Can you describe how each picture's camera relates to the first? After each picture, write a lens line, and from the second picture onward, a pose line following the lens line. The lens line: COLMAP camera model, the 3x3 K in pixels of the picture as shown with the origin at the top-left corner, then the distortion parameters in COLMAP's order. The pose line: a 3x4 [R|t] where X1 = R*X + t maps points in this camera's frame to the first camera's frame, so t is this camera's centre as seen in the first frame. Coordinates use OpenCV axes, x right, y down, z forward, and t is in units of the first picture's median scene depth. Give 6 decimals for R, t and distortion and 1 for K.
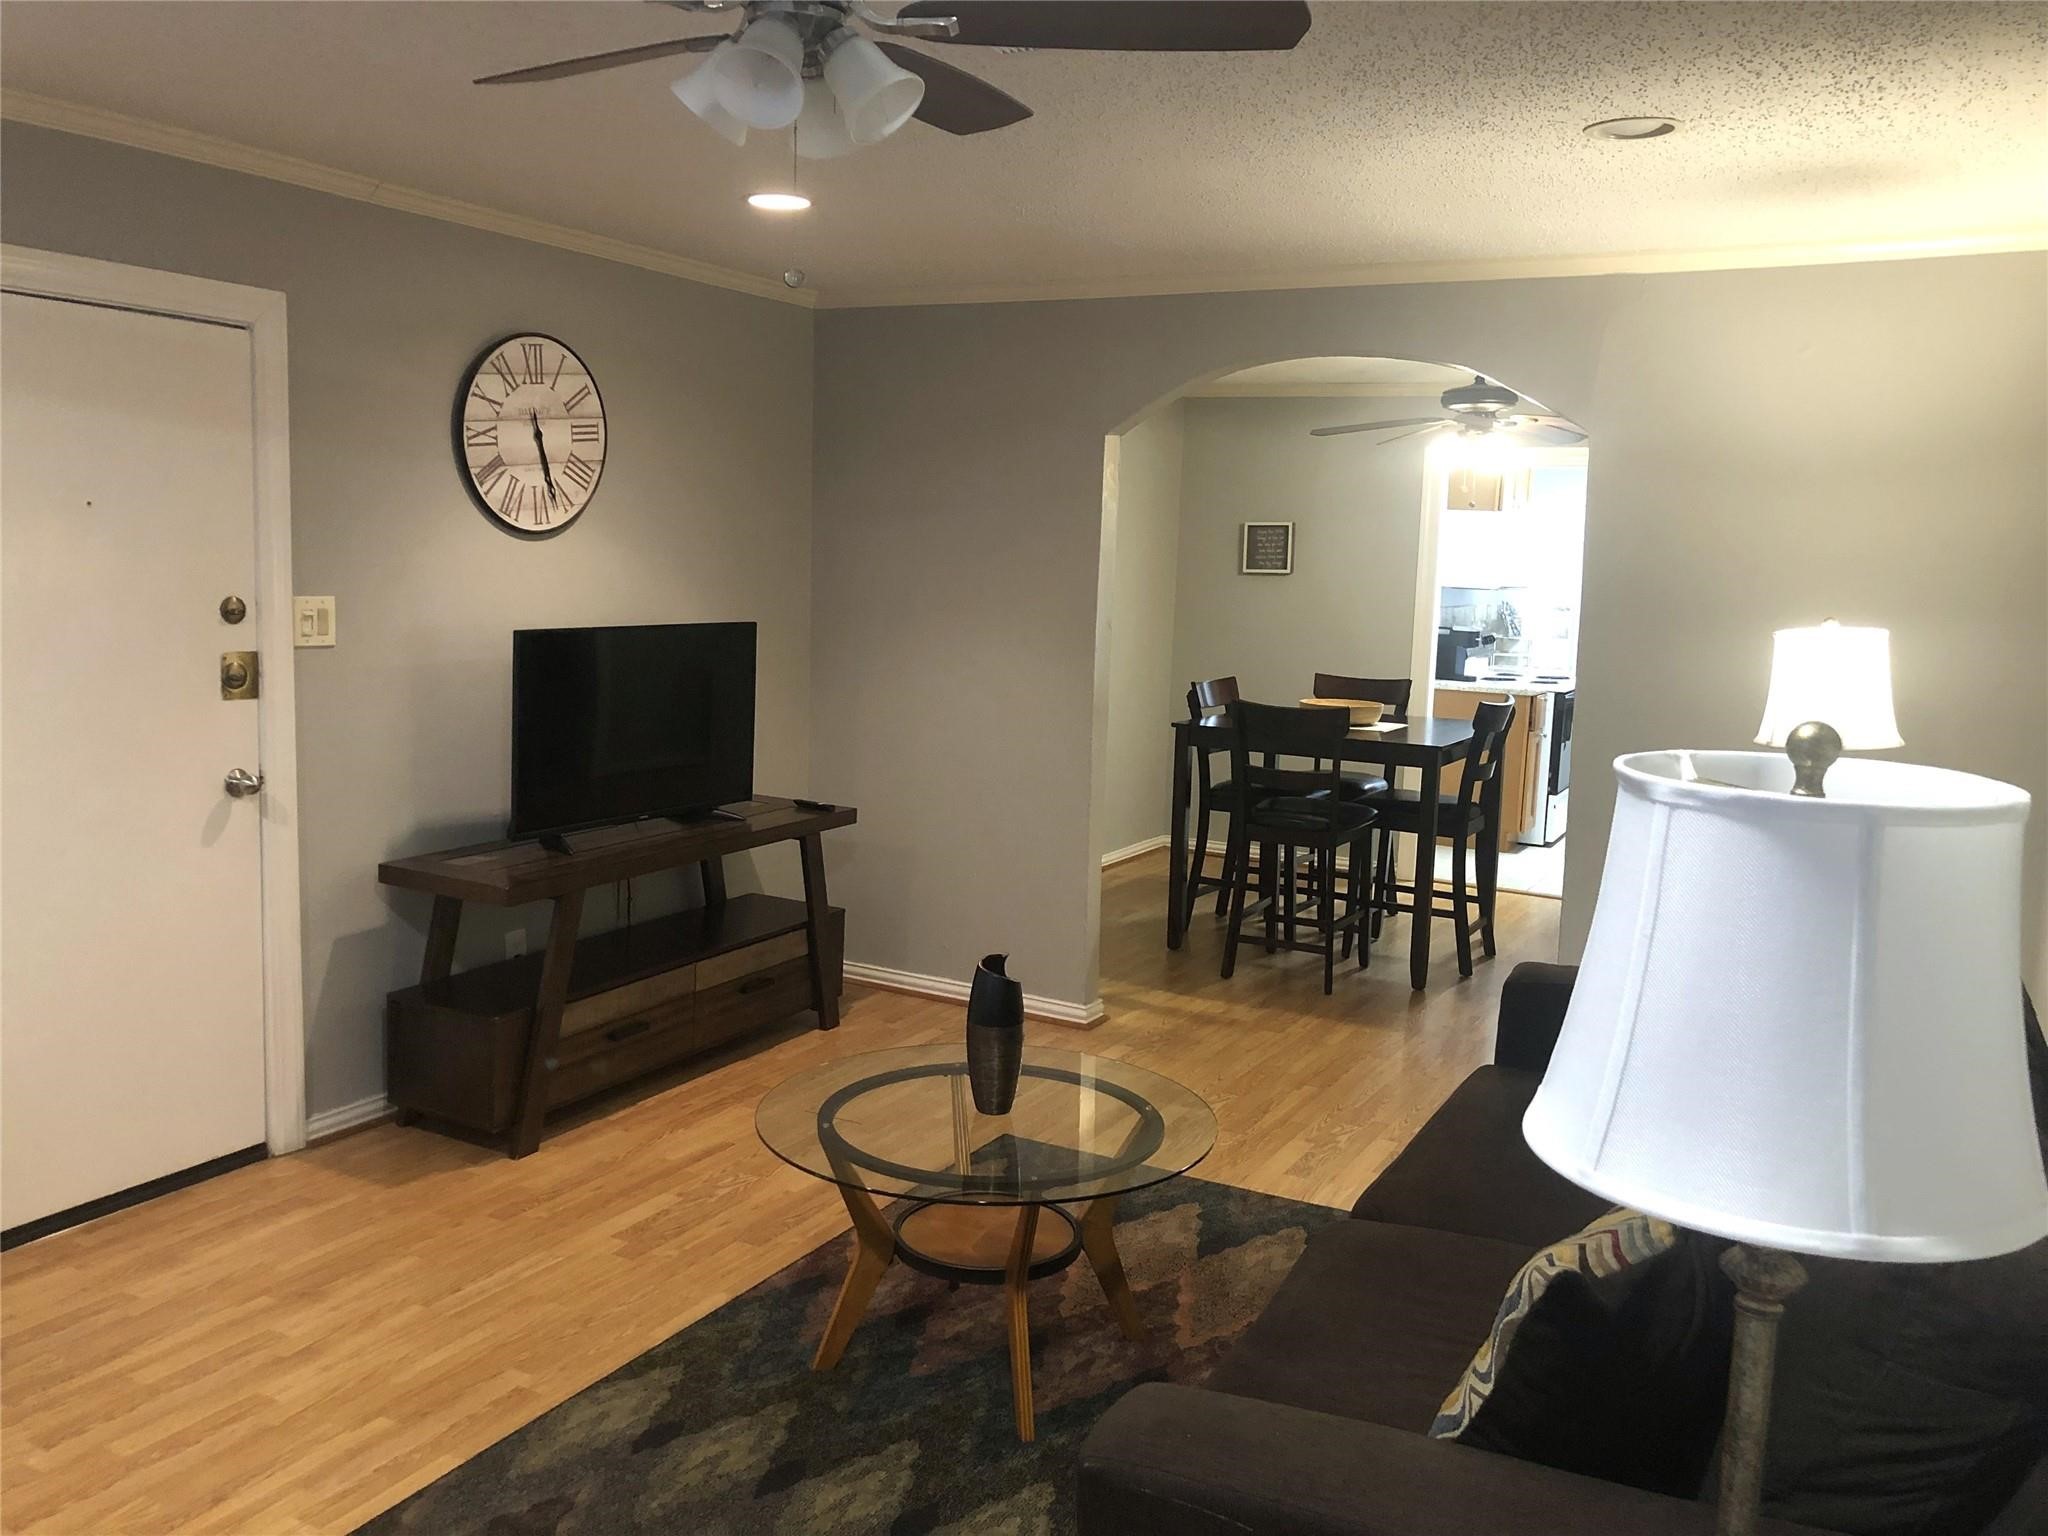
lens RADIAL K [[1678.3, 0, 1012.1], [0, 1678.3, 761.7], [0, 0, 1]] dist [-0.002885, 0.007745]
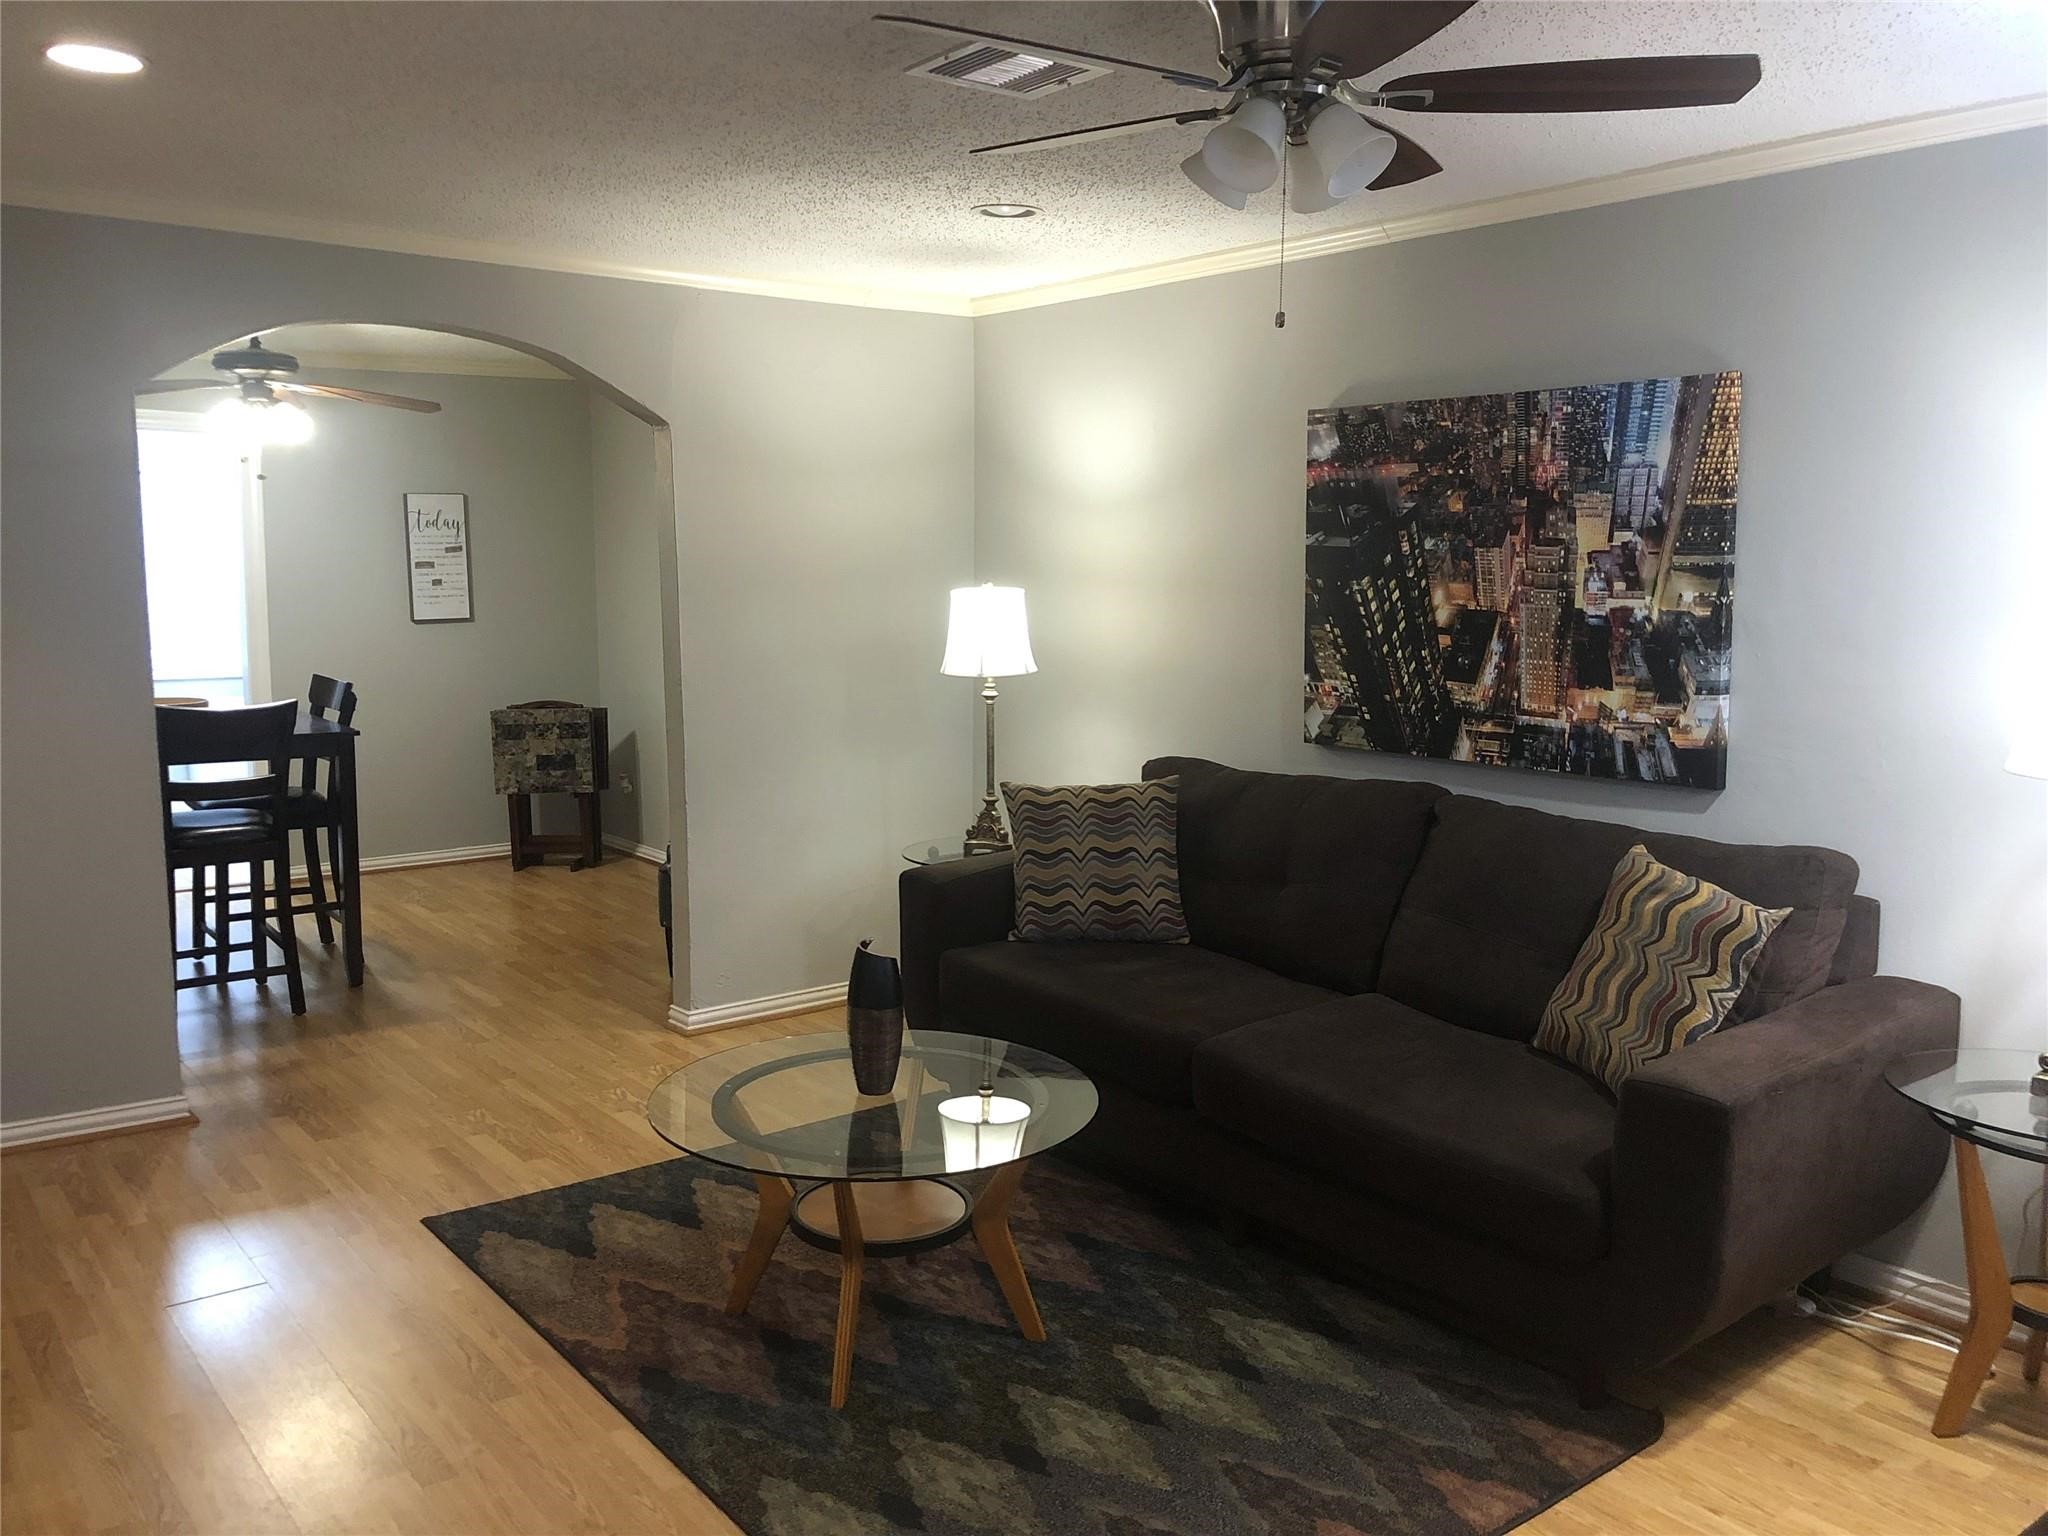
lens RADIAL K [[1678.3, 0, 1022.9], [0, 1678.3, 770.3], [0, 0, 1]] dist [-0.002885, 0.007745]
pose [[0.402557, -0.147428, 0.903445, -0.627900], [0.119452, 0.986967, 0.107831, -0.061322], [-0.907568, 0.064510, 0.414921, 0.344373]]
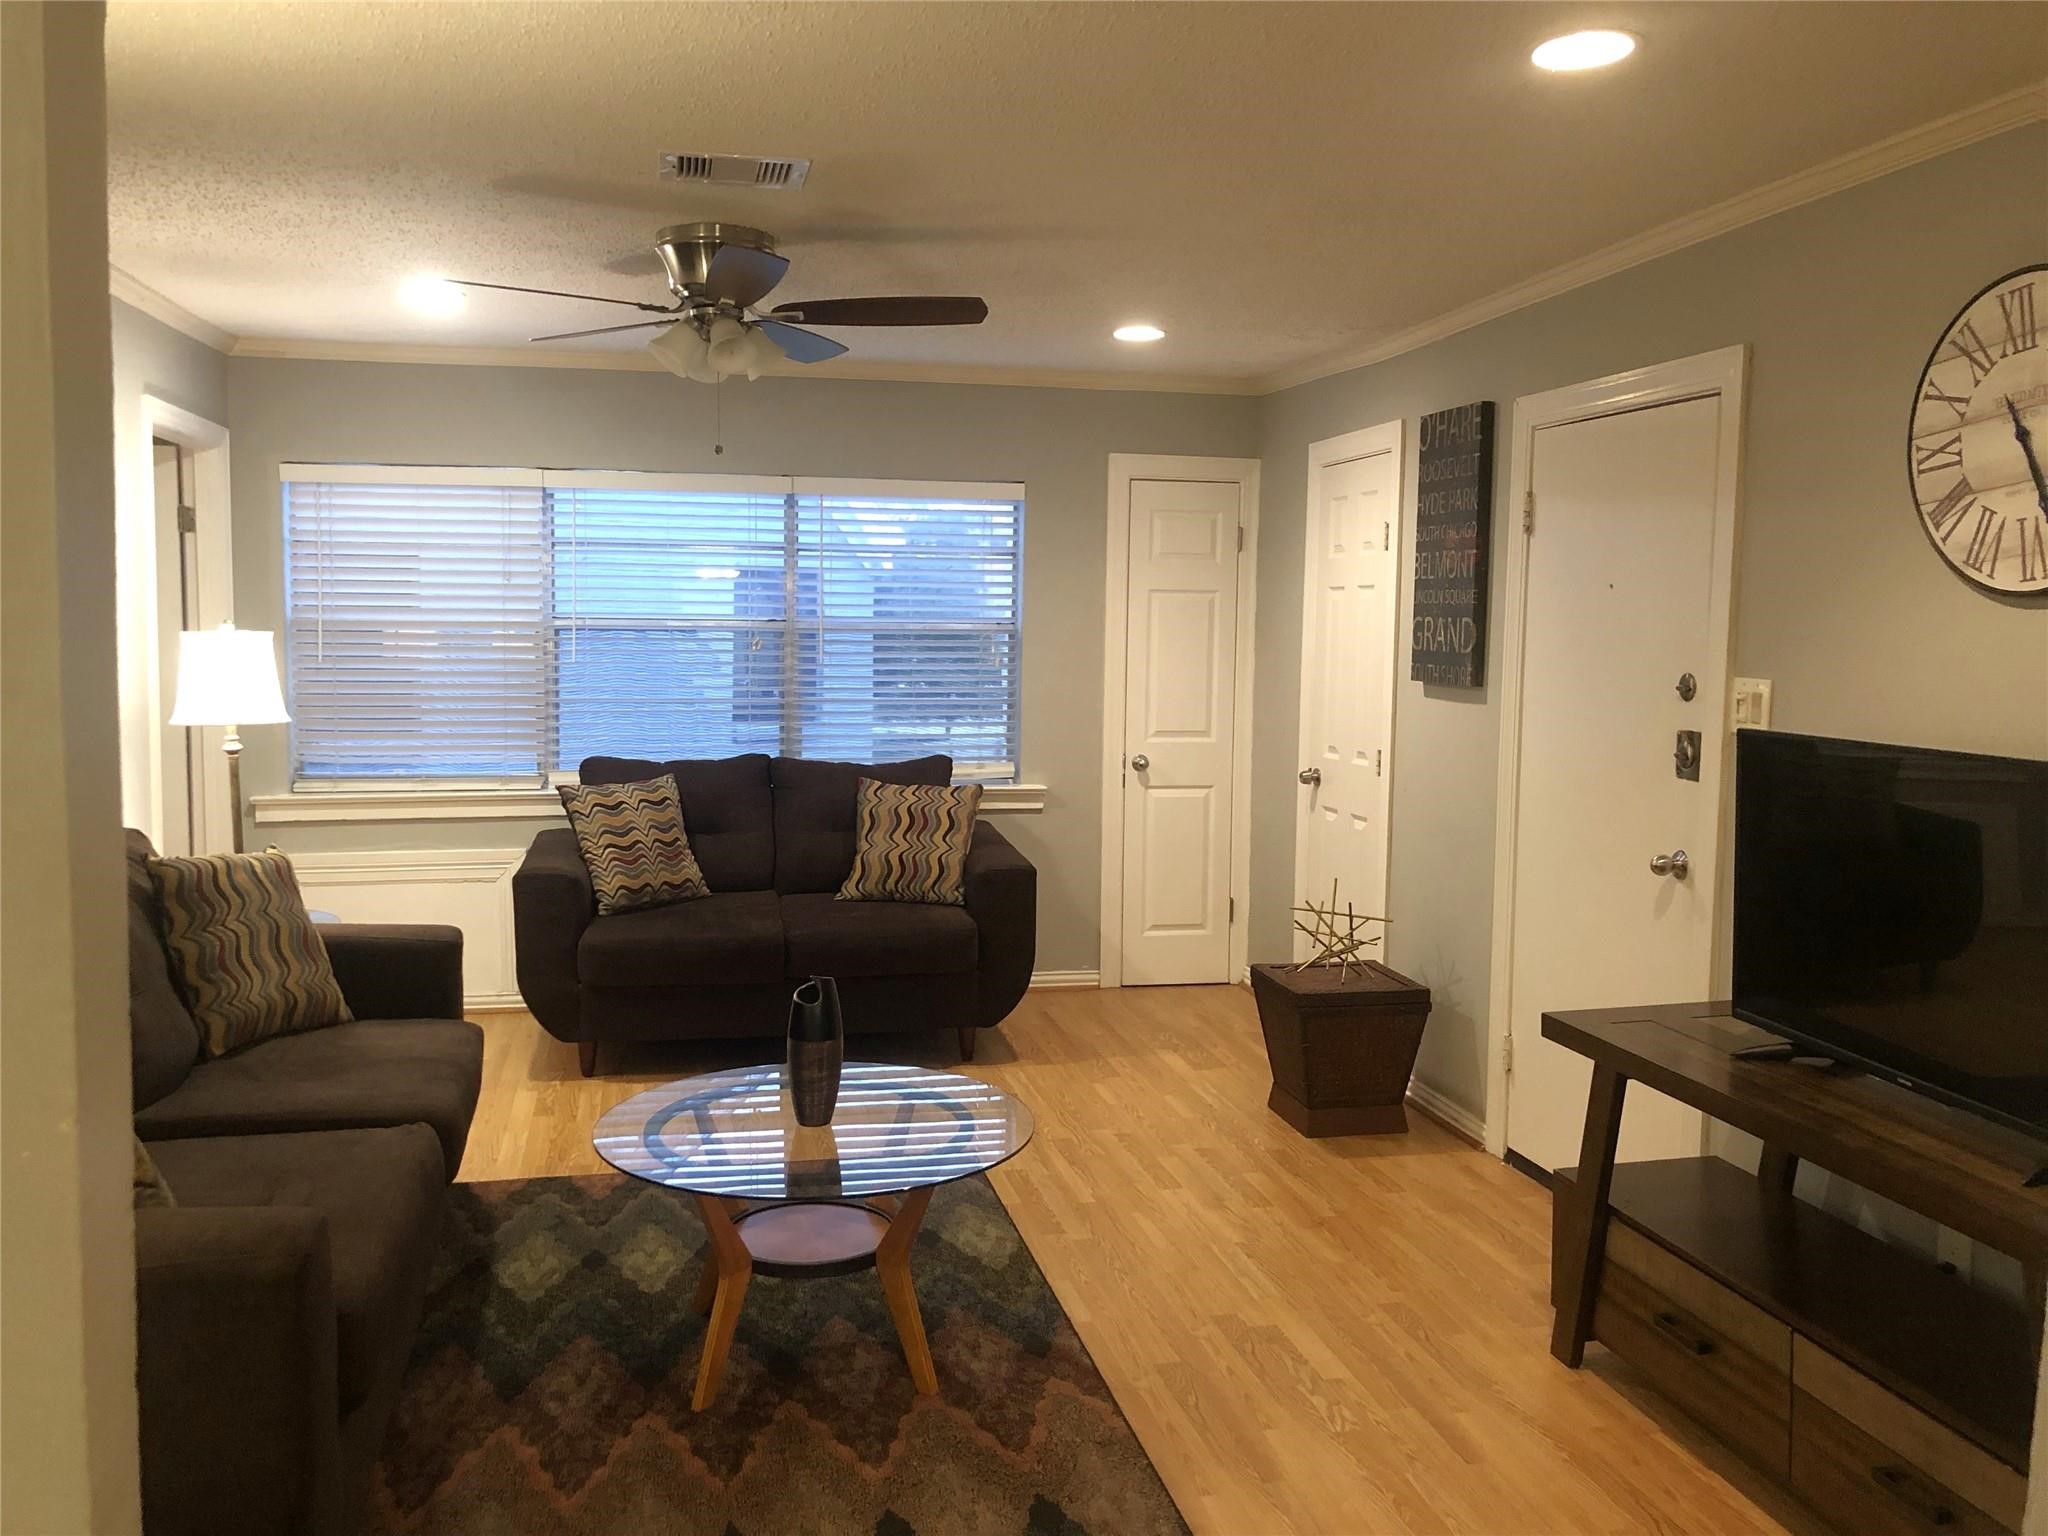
lens RADIAL K [[1678.3, 0, 1013.7], [0, 1678.3, 765.7], [0, 0, 1]] dist [-0.002885, 0.007745]
pose [[-0.760634, 0.018419, -0.648920, 0.408469], [-0.118499, 0.978864, 0.166682, -0.141793], [0.638275, 0.203680, -0.742374, 1.300955]]
